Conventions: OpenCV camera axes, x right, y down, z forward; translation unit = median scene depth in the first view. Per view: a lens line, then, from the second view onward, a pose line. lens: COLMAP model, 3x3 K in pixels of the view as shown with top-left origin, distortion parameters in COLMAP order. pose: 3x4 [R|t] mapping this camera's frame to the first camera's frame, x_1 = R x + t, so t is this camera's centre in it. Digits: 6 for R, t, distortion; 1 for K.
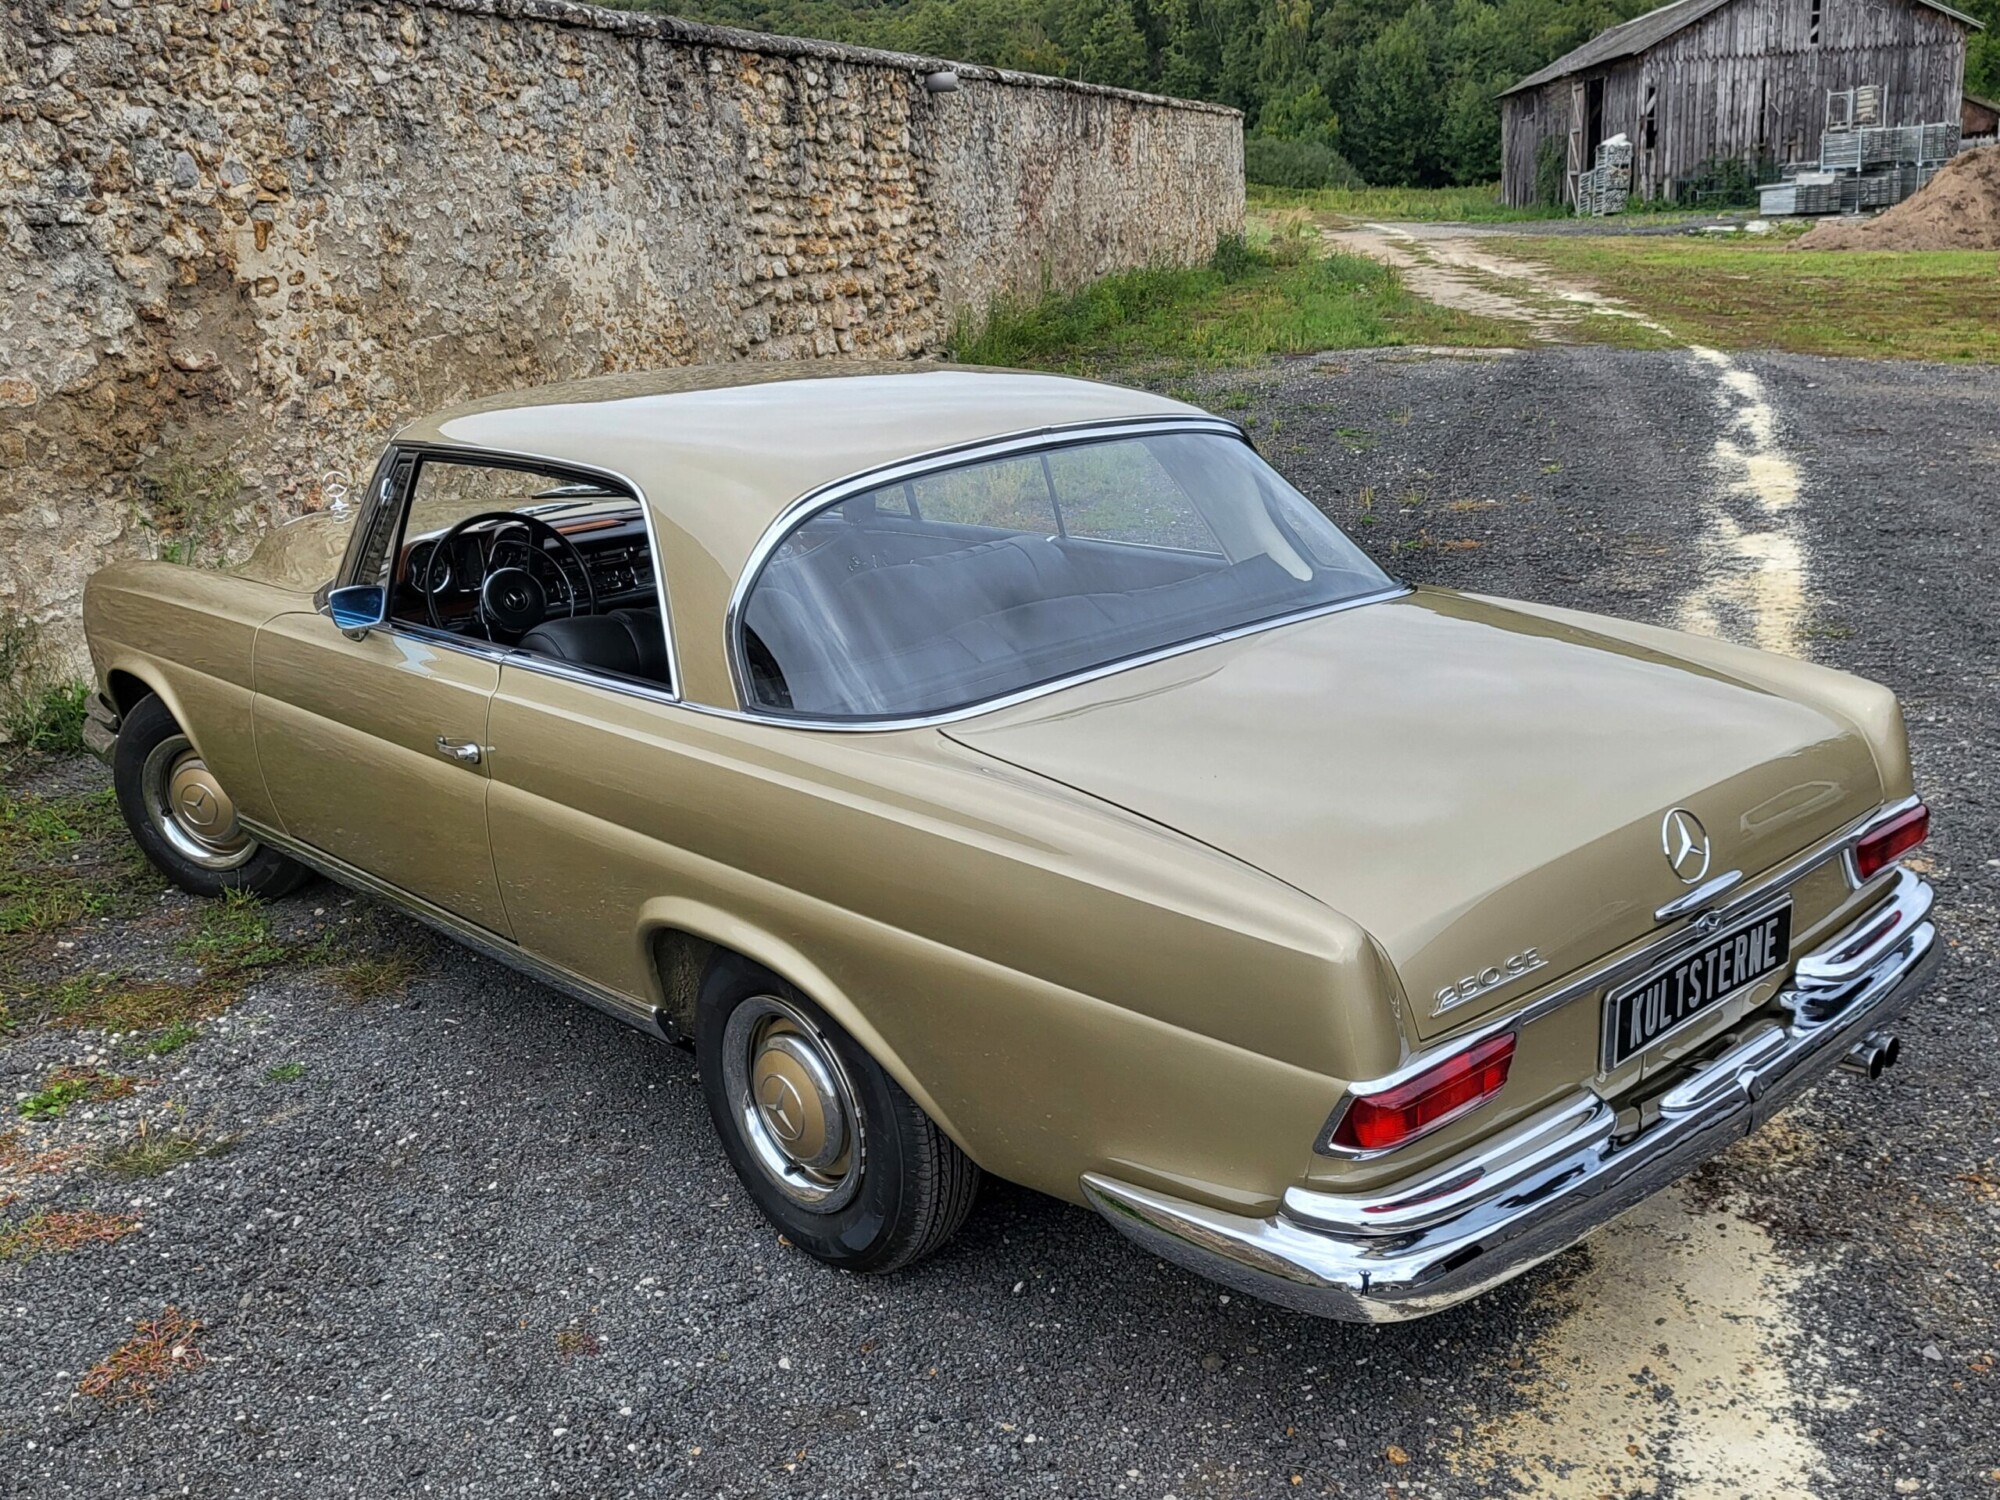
lens RADIAL K [[1933.1, 0, 1030.6], [0, 1933.1, 766.3], [0, 0, 1]] dist [0.021417, 0.000000]
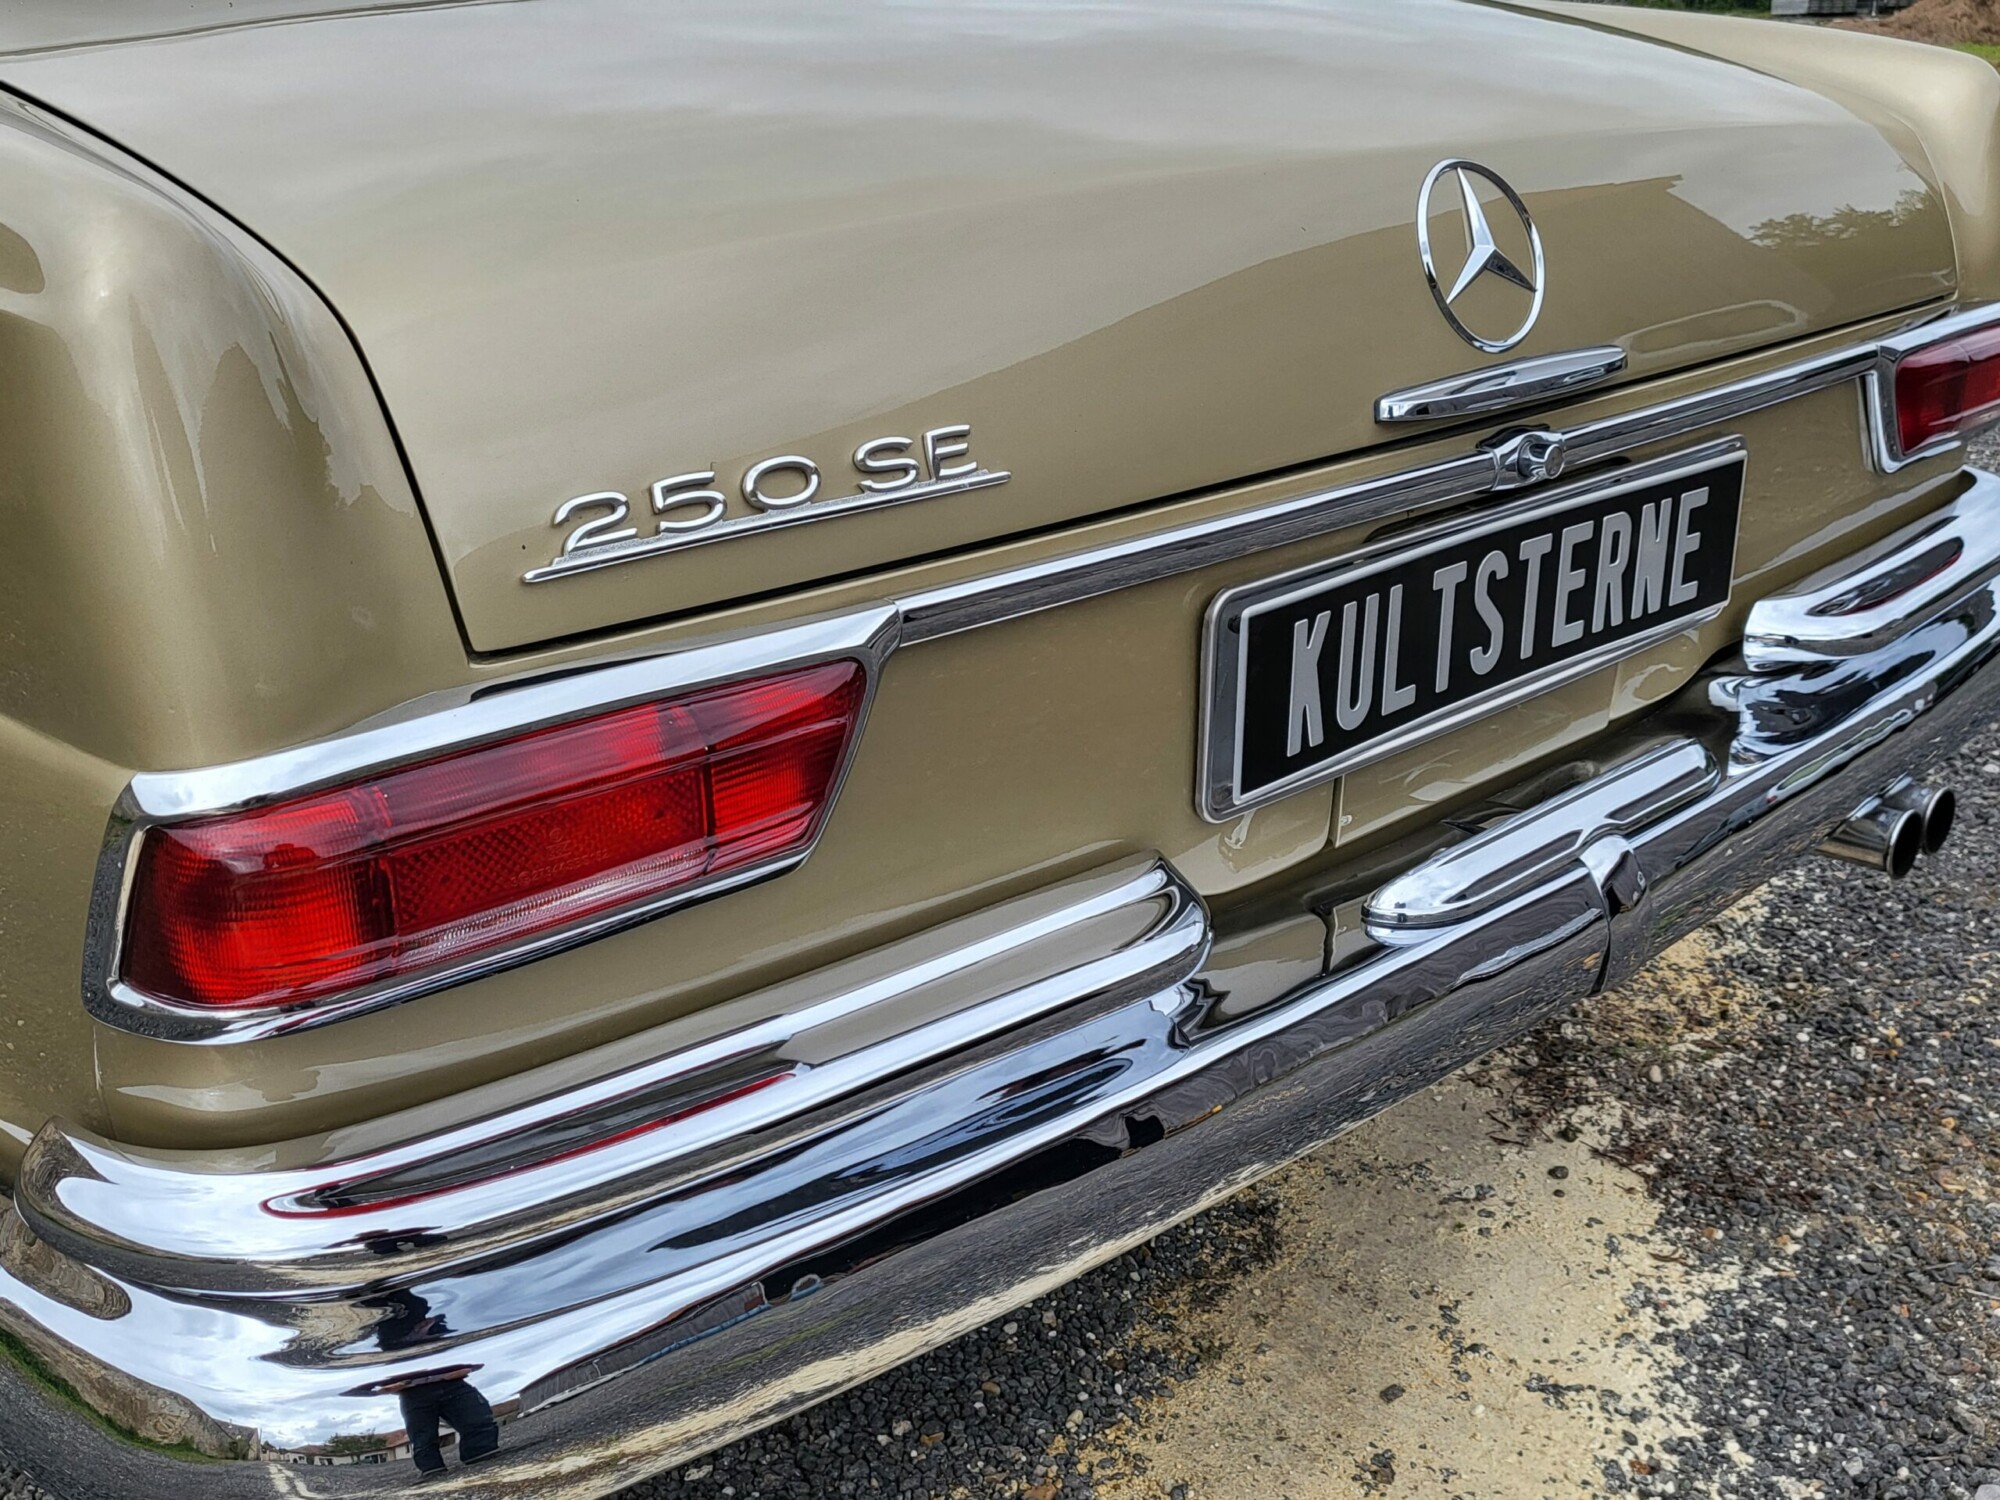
lens RADIAL K [[1933.1, 0, 1033.5], [0, 1933.1, 762.0], [0, 0, 1]] dist [0.021417, 0.000000]
pose [[0.999238, 0.034787, 0.017726, 0.102926], [-0.036149, 0.995857, 0.083439, 0.047758], [-0.014750, -0.084016, 0.996355, 0.254816]]
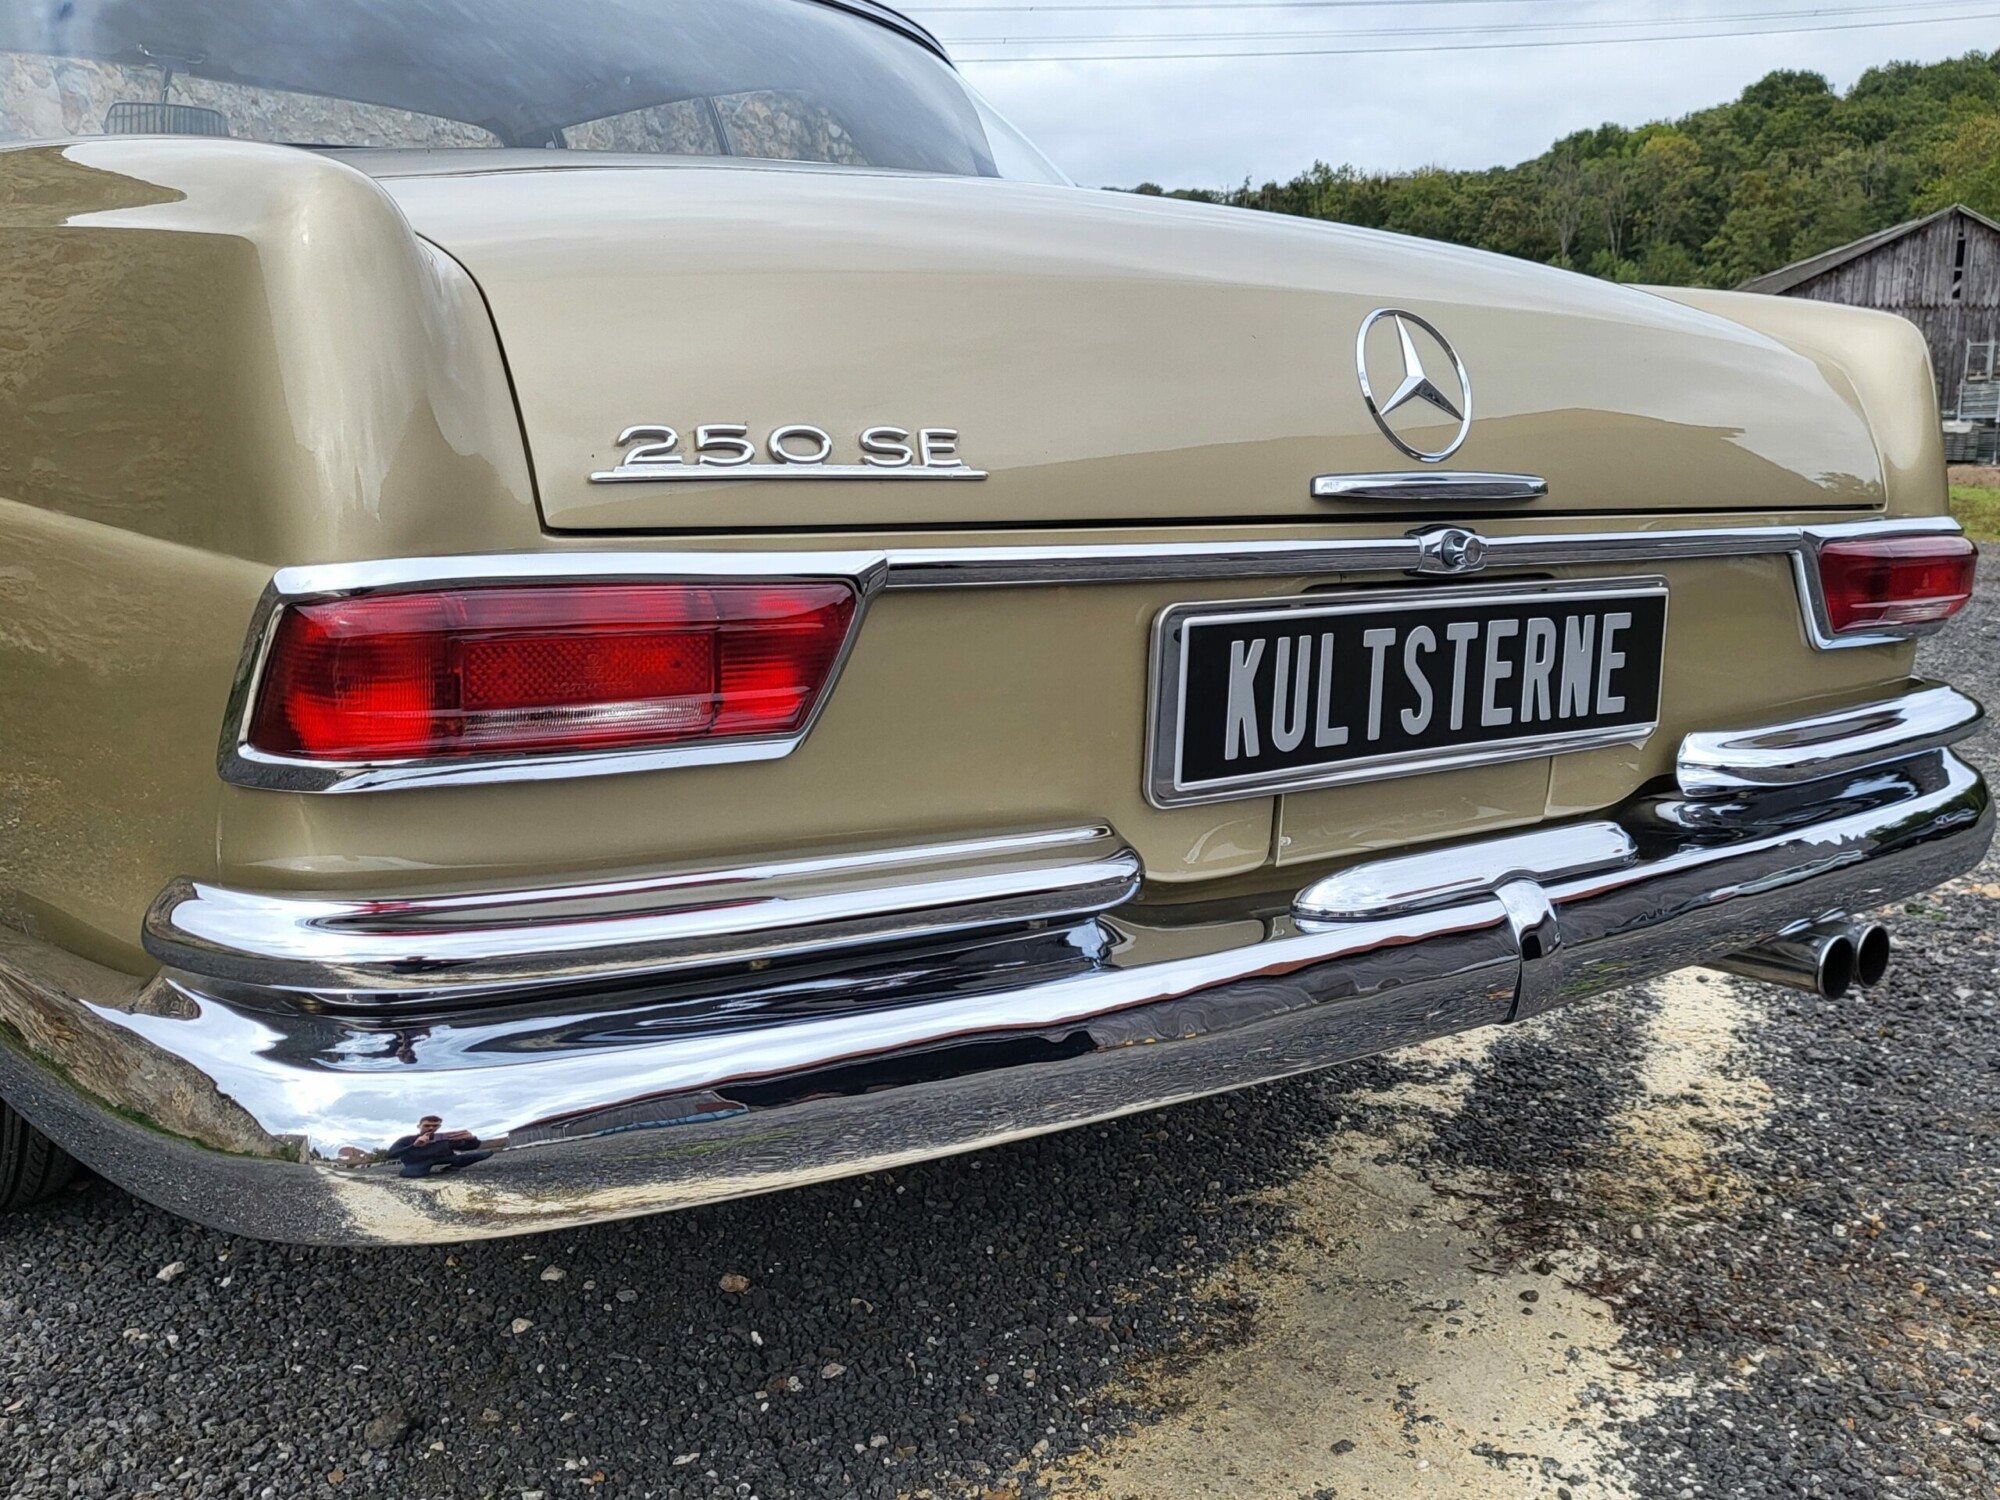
lens RADIAL K [[1933.1, 0, 1033.2], [0, 1933.1, 765.1], [0, 0, 1]] dist [0.021417, 0.000000]
pose [[0.994629, 0.085354, -0.058543, 0.118388], [-0.091583, 0.989295, -0.113613, 0.081846], [0.048219, 0.118364, 0.991799, 0.227673]]
